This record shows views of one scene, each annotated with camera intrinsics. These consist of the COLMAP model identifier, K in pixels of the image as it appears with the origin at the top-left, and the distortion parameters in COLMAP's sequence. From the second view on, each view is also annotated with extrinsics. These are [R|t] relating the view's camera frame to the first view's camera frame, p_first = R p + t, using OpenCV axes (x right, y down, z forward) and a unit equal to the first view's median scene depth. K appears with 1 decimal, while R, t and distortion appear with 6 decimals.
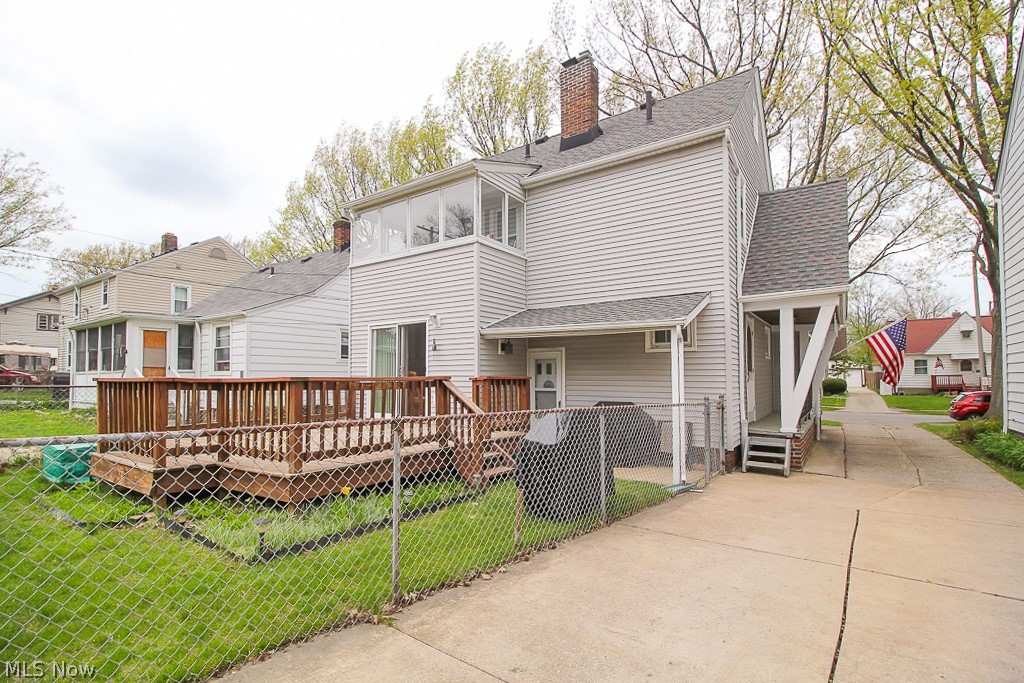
lens RADIAL K [[493.0, 0, 507.1], [0, 493.0, 327.9], [0, 0, 1]] dist [-0.002724, -0.000777]
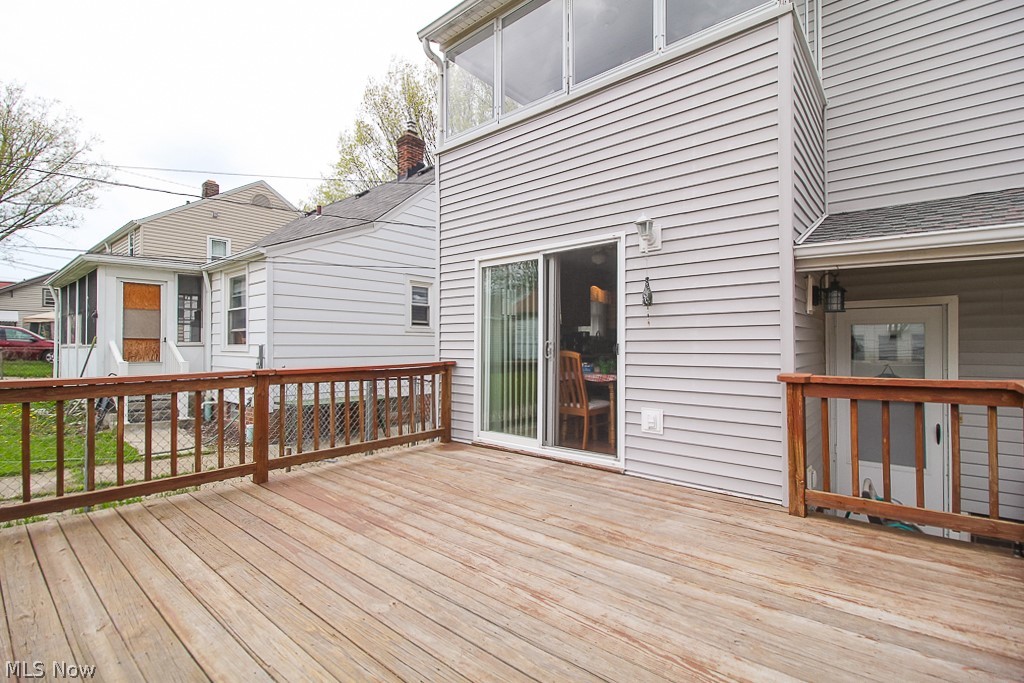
lens RADIAL K [[493.3, 0, 499.1], [0, 493.3, 315.3], [0, 0, 1]] dist [0.001479, -0.000282]
pose [[0.992062, -0.003943, -0.125688, -0.164265], [0.009010, 0.999168, 0.039771, 0.027319], [0.125426, -0.040587, 0.991272, 0.421615]]
